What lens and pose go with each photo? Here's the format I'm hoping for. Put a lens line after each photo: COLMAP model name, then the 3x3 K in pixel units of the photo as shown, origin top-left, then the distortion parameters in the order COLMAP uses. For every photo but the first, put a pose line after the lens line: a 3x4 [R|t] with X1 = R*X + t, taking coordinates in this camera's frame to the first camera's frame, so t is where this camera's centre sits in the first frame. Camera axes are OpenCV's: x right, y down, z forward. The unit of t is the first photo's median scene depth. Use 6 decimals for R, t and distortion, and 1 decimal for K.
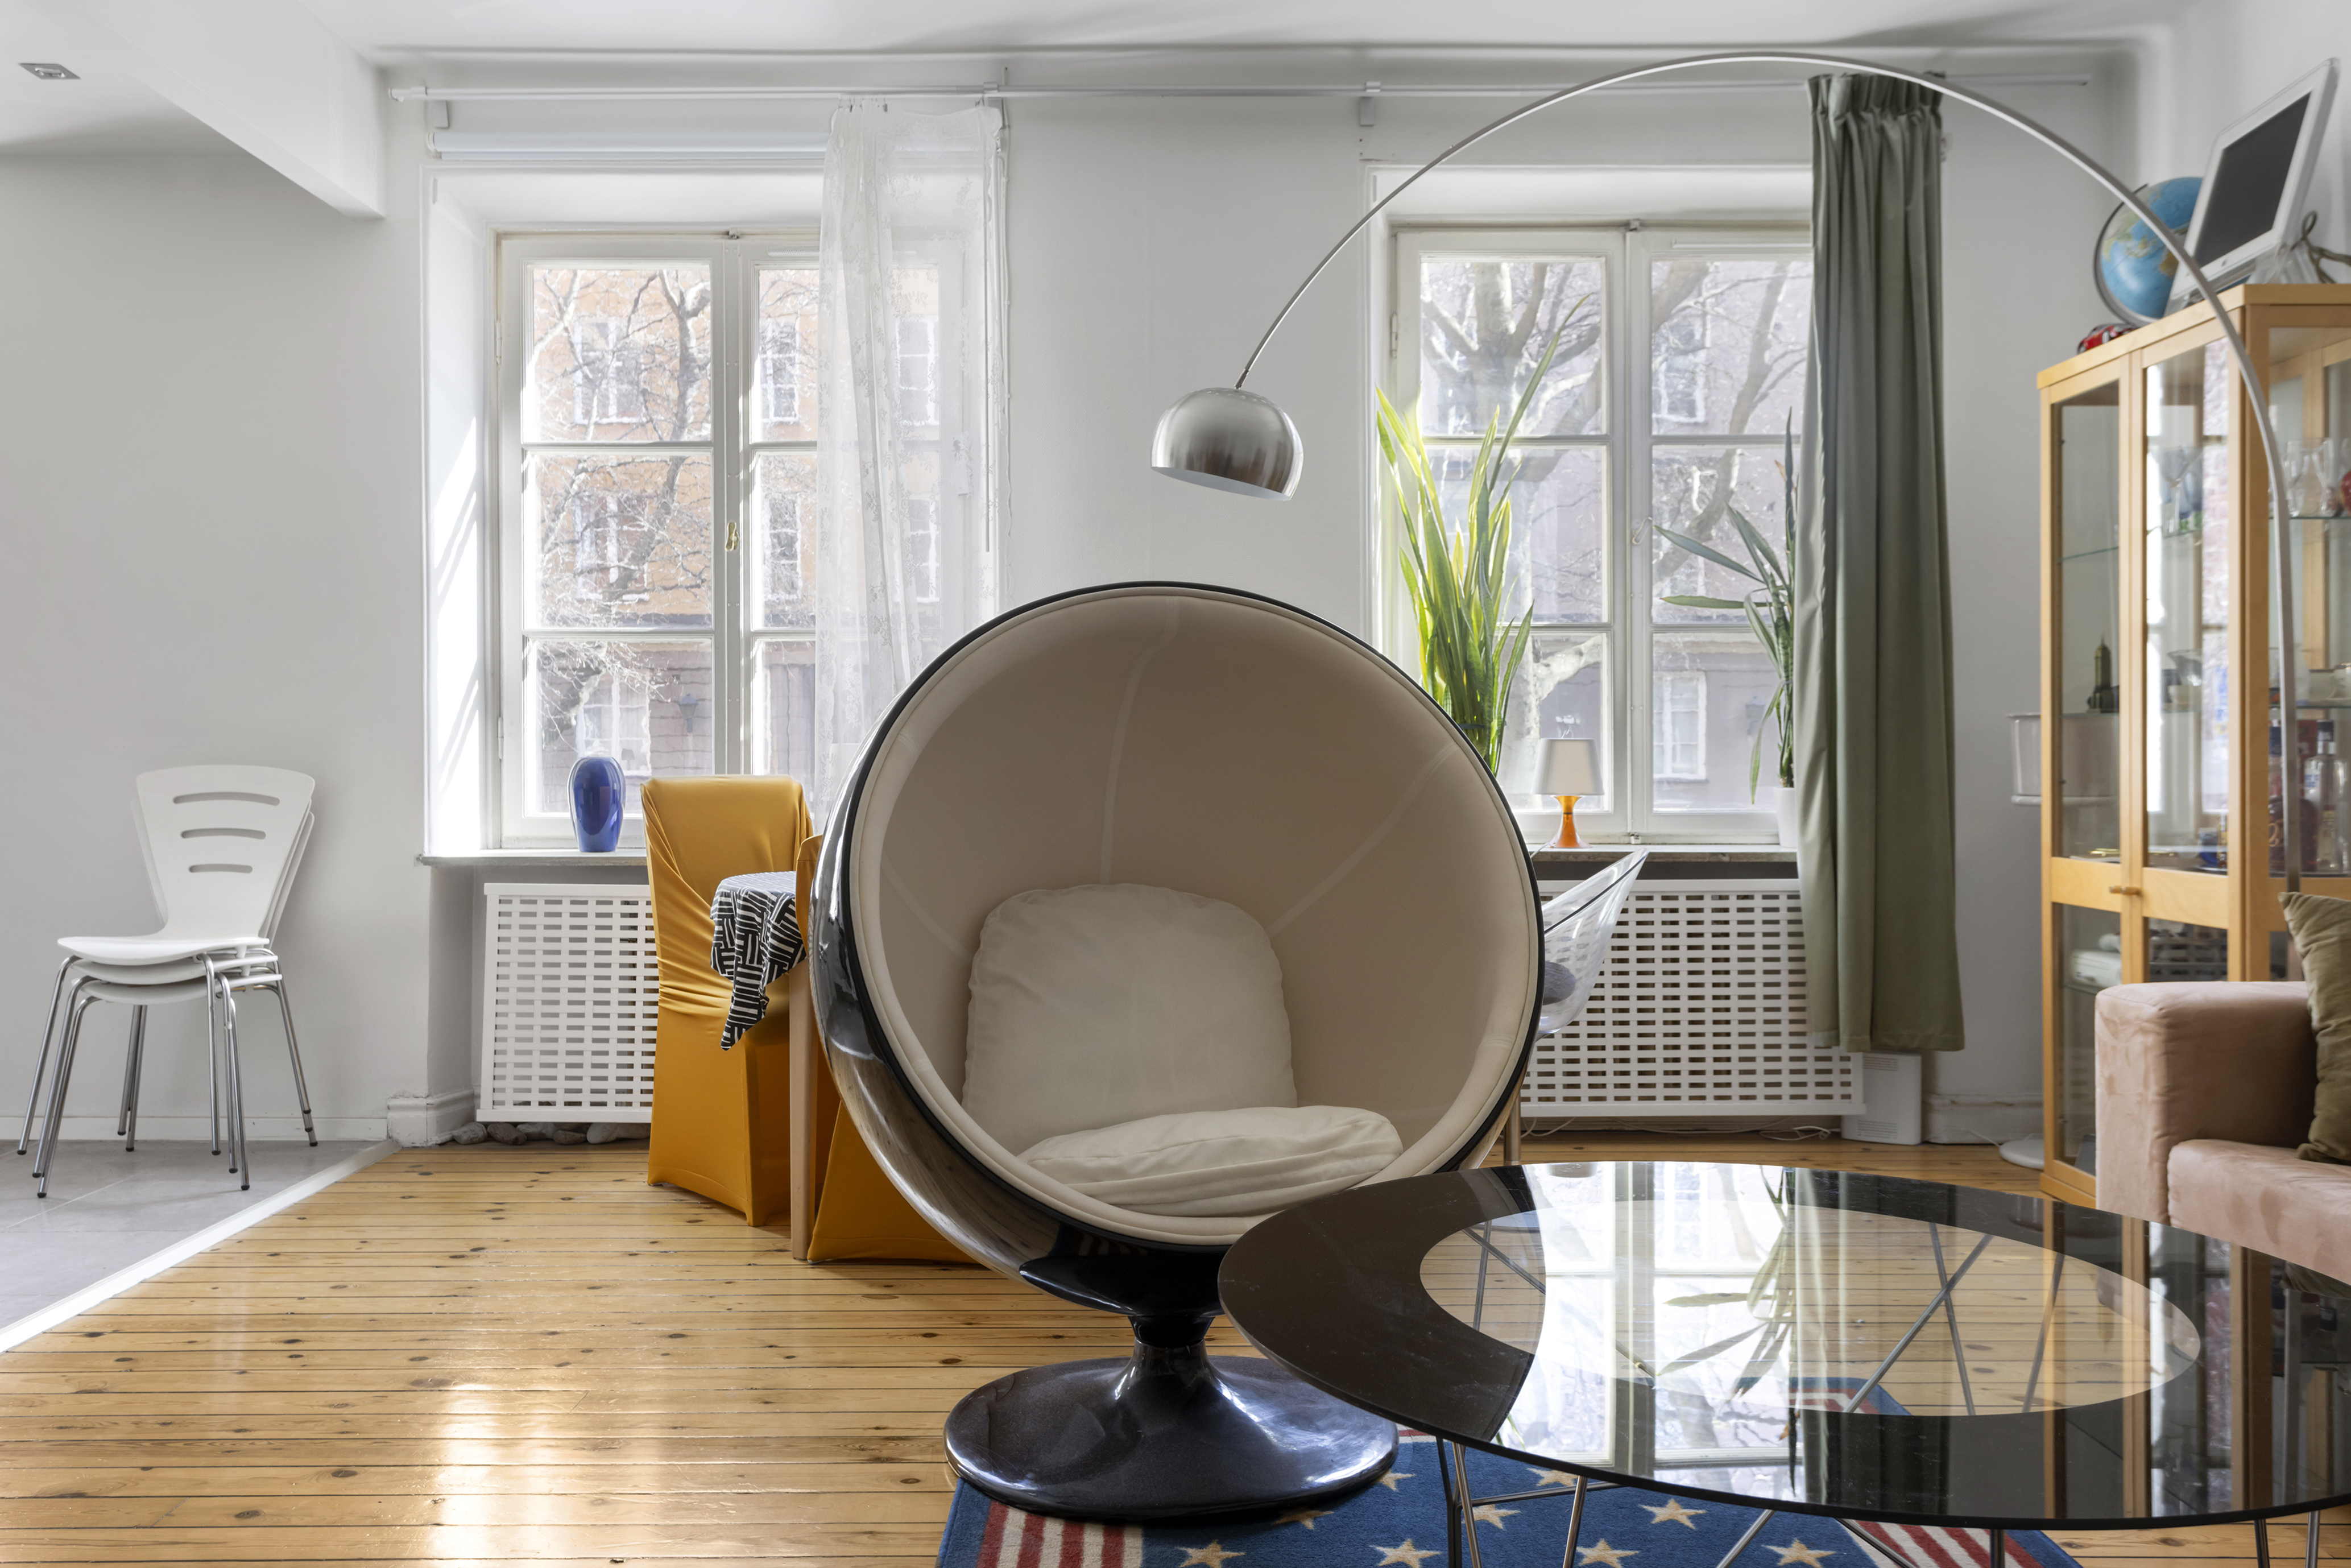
lens RADIAL K [[1857.5, 0, 1179.3], [0, 1857.5, 771.9], [0, 0, 1]] dist [0.019488, -0.012502]
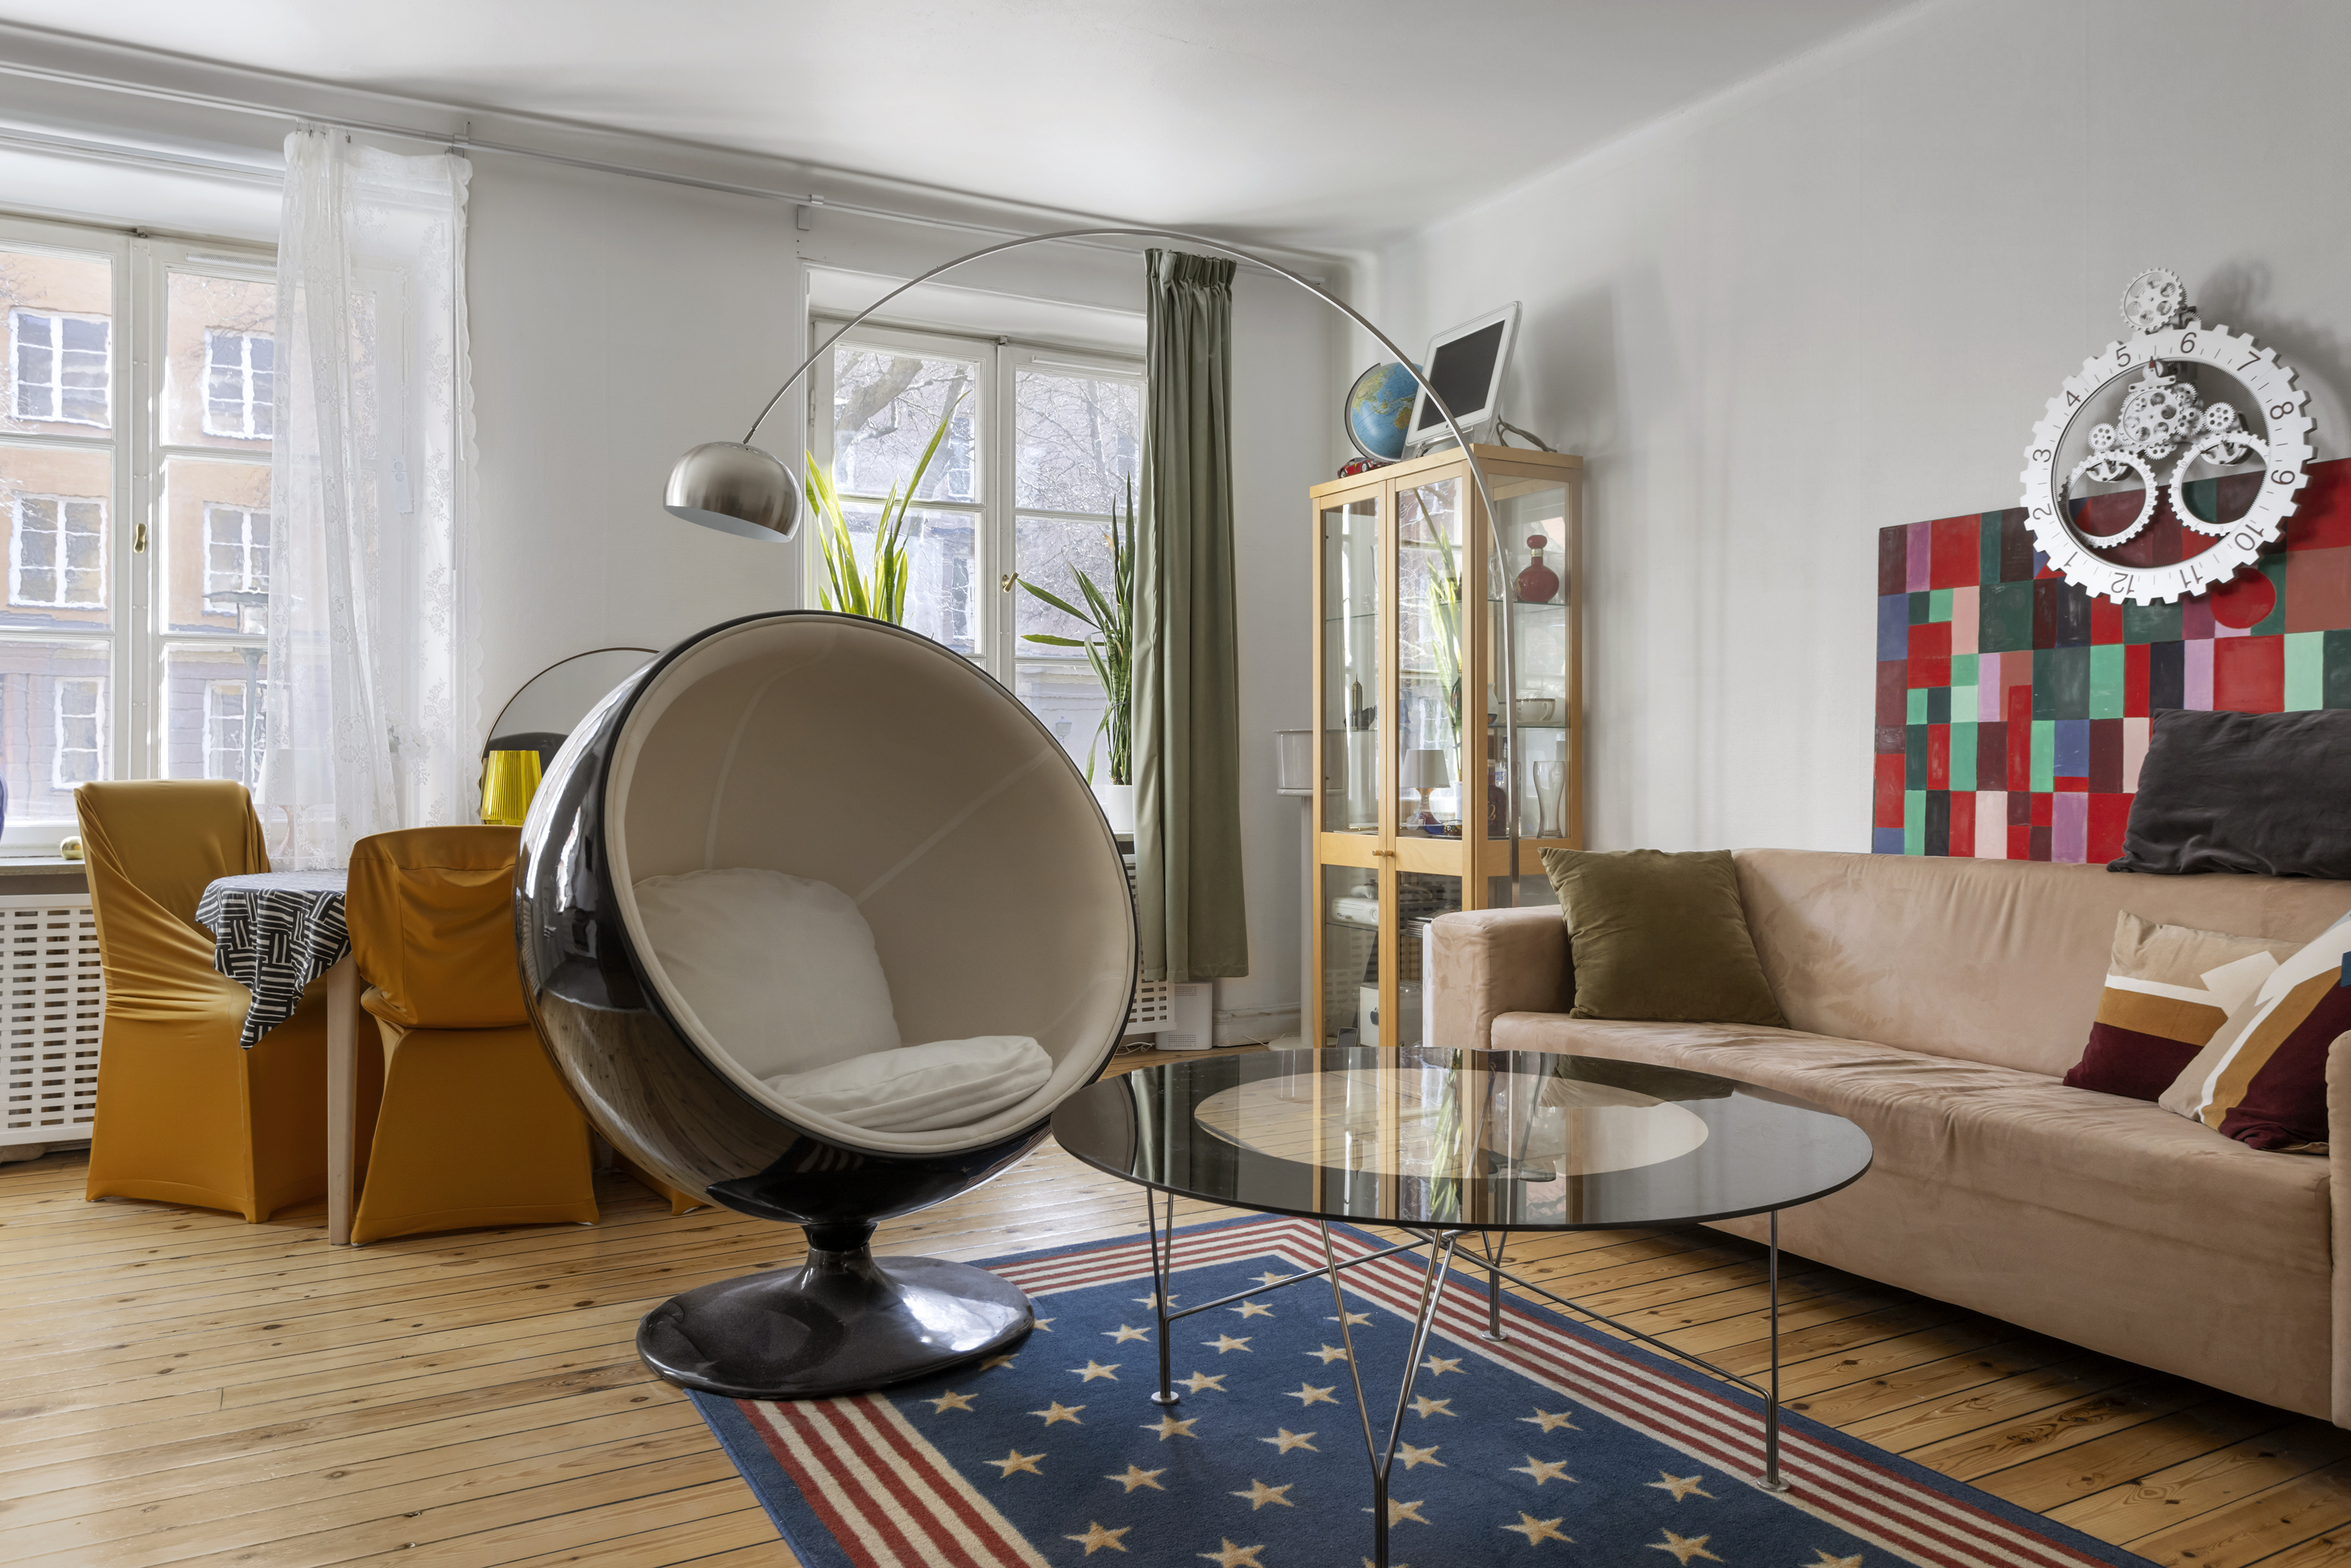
lens RADIAL K [[1591.2, 0, 1175.4], [0, 1591.2, 766.7], [0, 0, 1]] dist [0.000748, 0.003851]
pose [[0.879683, -0.001358, 0.475558, -0.207661], [0.005006, 0.999967, -0.006405, 0.003687], [-0.475534, 0.008015, 0.879661, -0.002954]]
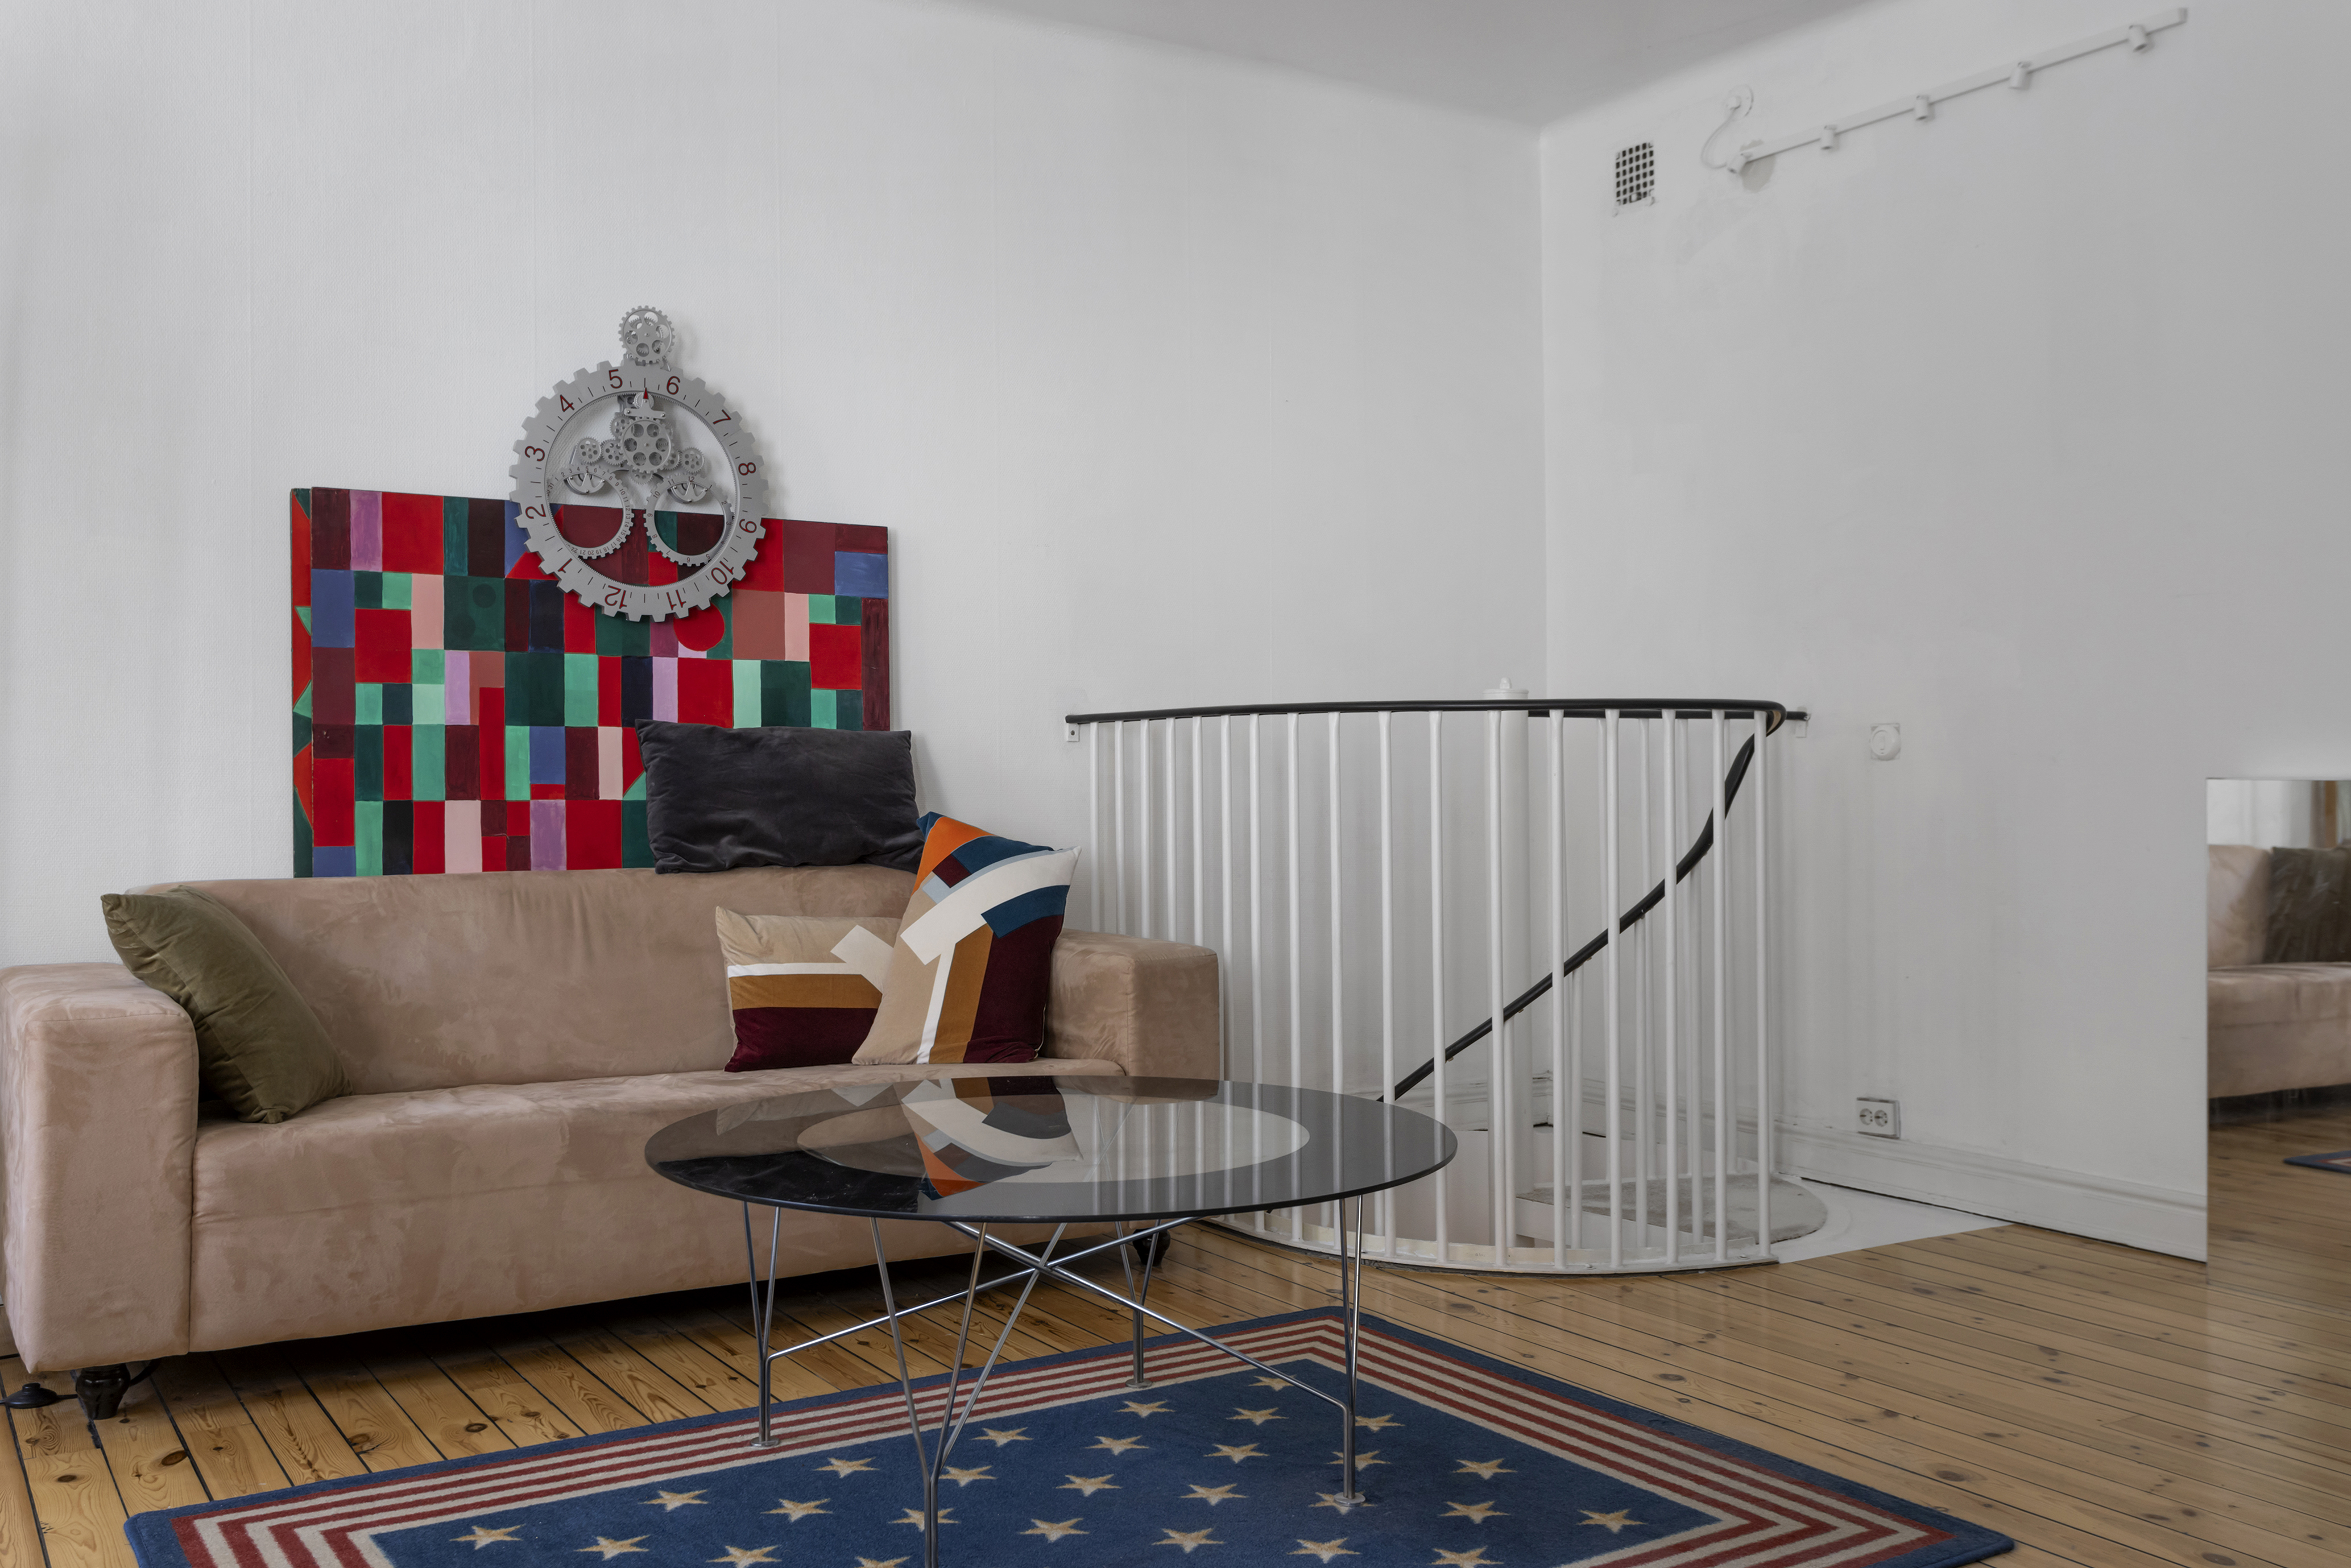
lens RADIAL K [[2106.0, 0, 1174.2], [0, 2106.0, 768.0], [0, 0, 1]] dist [-0.007883, -0.016134]
pose [[-0.529637, 0.001574, 0.848223, -0.487667], [0.005092, 0.999986, 0.001323, -0.002007], [-0.848209, 0.005020, -0.529638, 0.795823]]
